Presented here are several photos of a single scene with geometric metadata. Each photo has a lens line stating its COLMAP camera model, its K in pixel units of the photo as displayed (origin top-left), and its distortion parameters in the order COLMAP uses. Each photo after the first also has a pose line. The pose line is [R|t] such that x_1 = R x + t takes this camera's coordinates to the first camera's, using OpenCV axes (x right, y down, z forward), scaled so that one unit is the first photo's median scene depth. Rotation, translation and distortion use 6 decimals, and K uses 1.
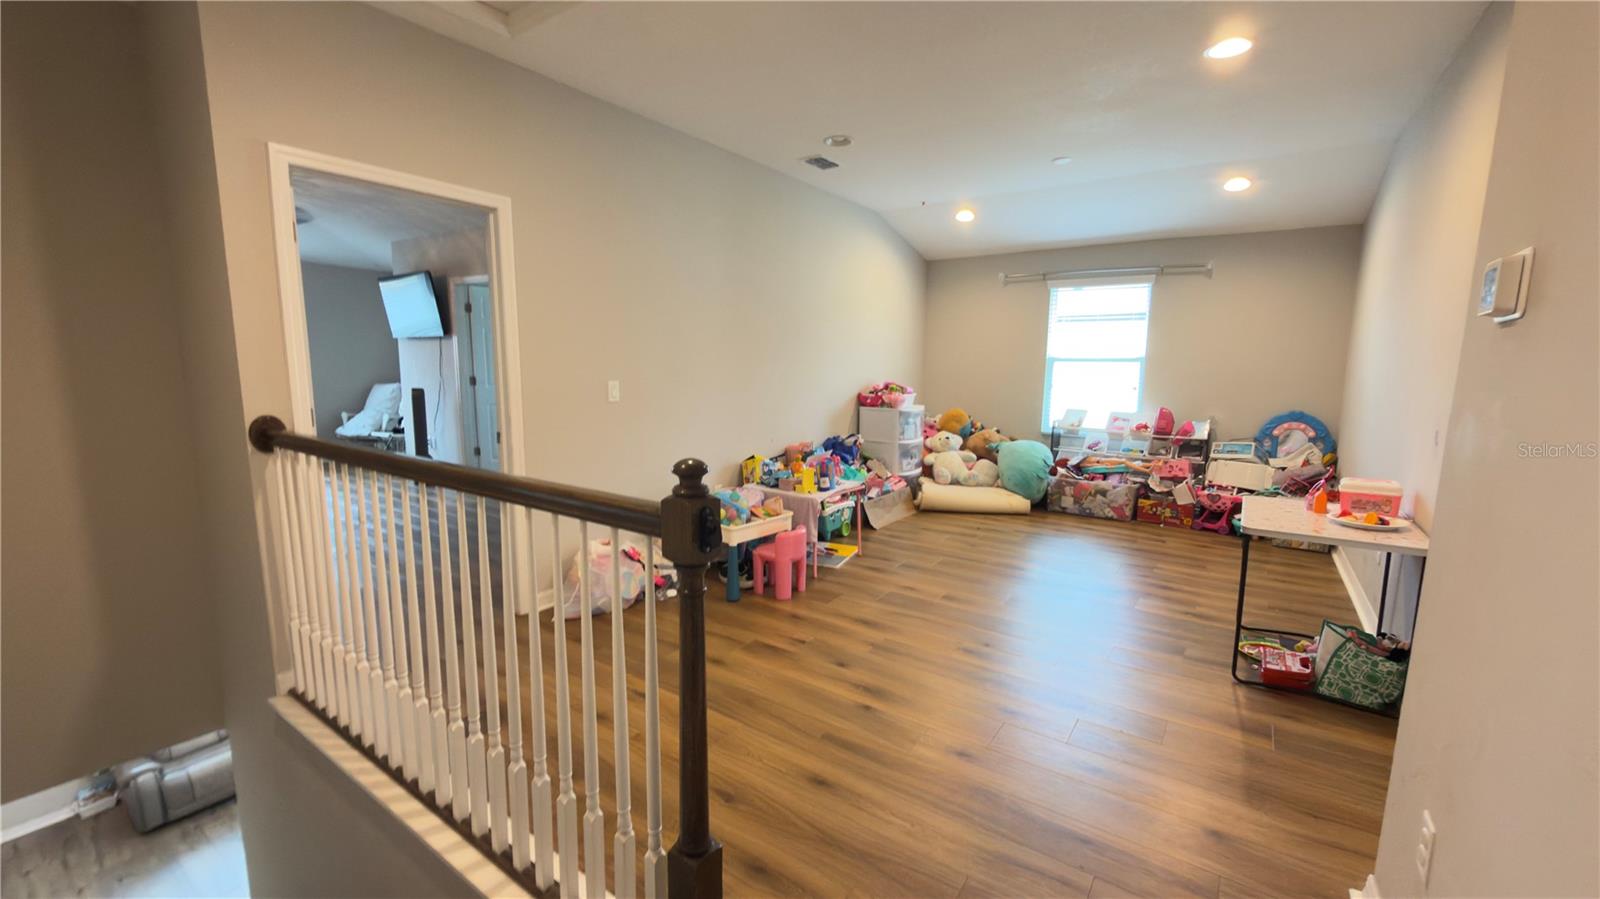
lens RADIAL K [[637.7, 0, 802.0], [0, 637.7, 454.1], [0, 0, 1]] dist [-0.001219, 0.000111]
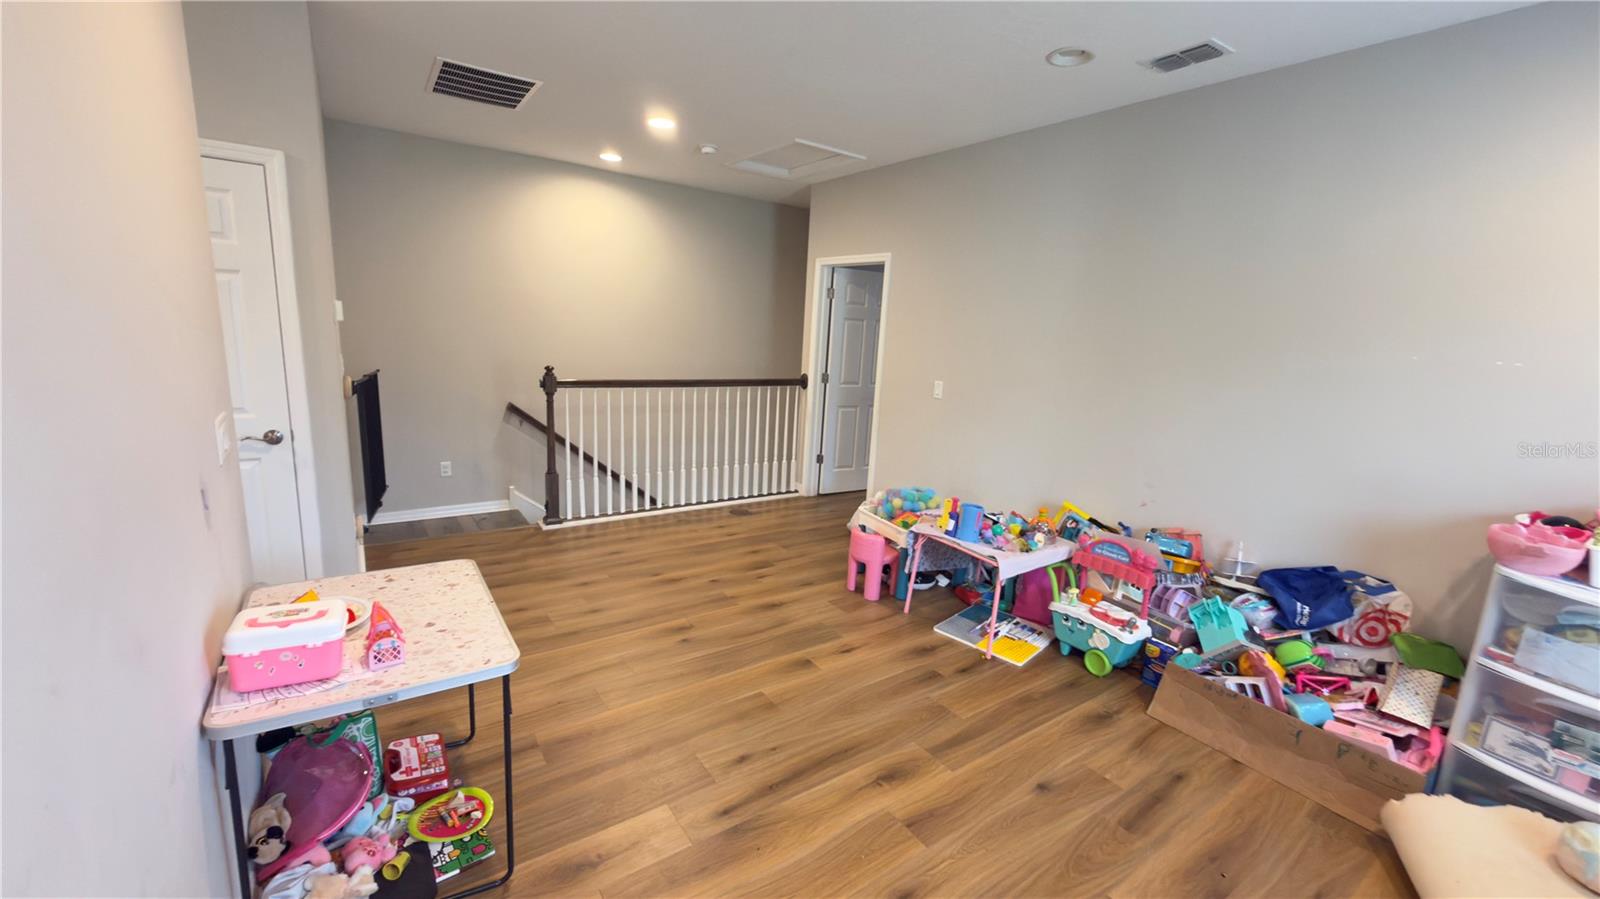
lens RADIAL K [[639.0, 0, 802.5], [0, 639.0, 451.4], [0, 0, 1]] dist [0.006009, 0.000026]
pose [[-0.343910, 0.153669, -0.926343, 0.614652], [-0.193823, 0.953656, 0.230157, -0.142245], [0.918781, 0.258700, -0.298188, 0.764172]]
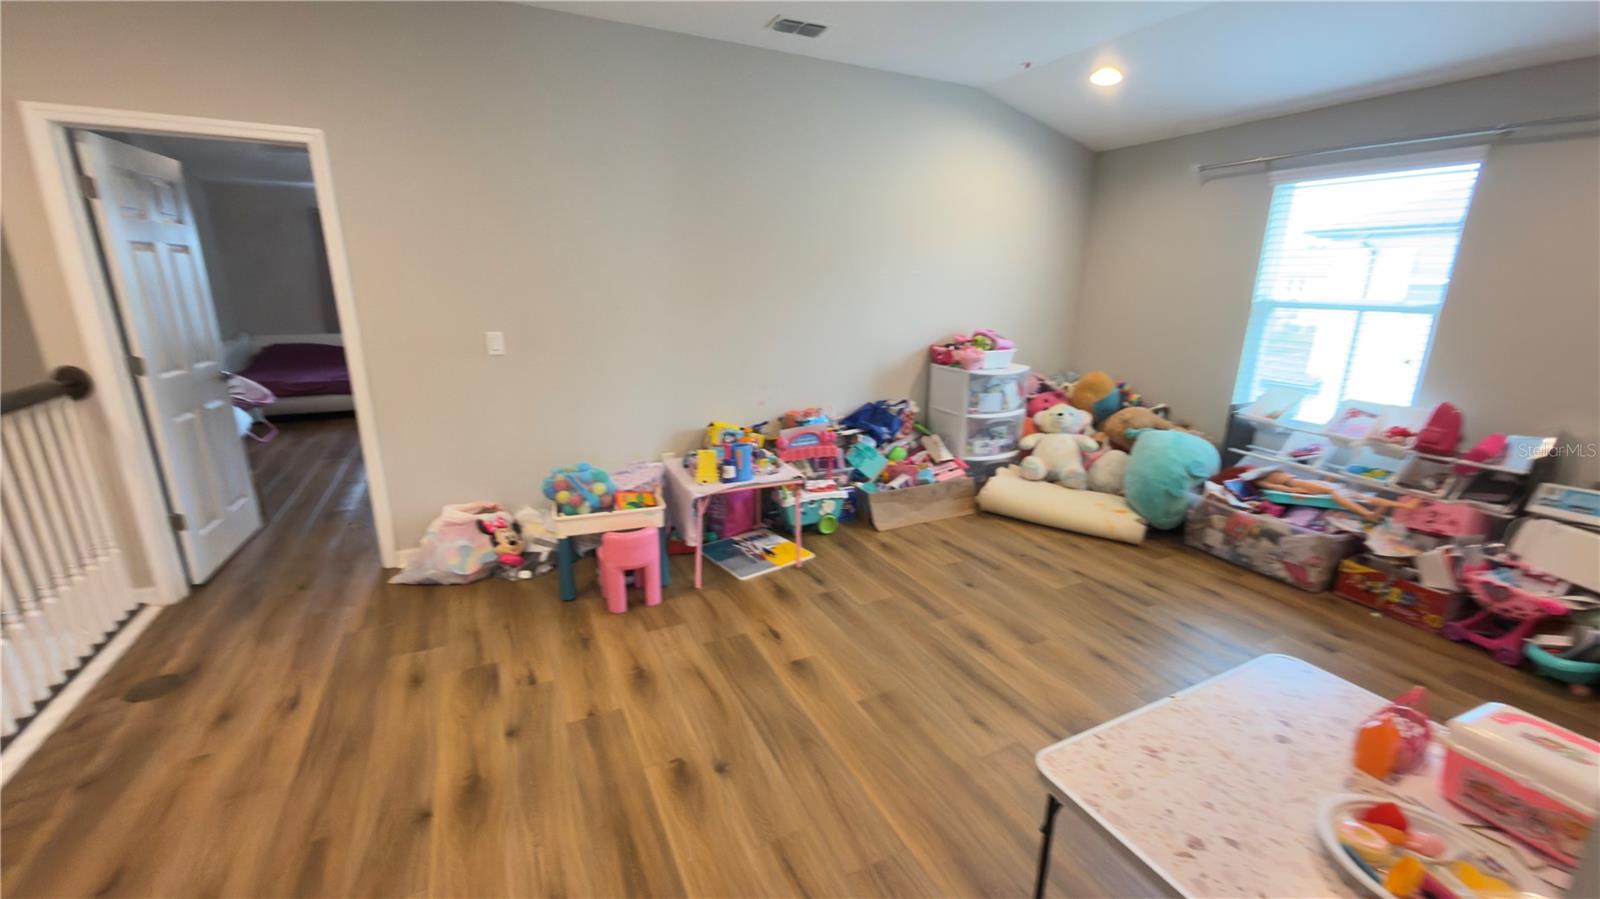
lens RADIAL K [[637.7, 0, 802.0], [0, 637.7, 454.1], [0, 0, 1]] dist [-0.001219, 0.000111]
pose [[0.879025, 0.129092, -0.458966, 0.341960], [-0.072593, 0.987661, 0.138766, -0.066274], [0.471216, -0.088661, 0.877550, 0.265960]]
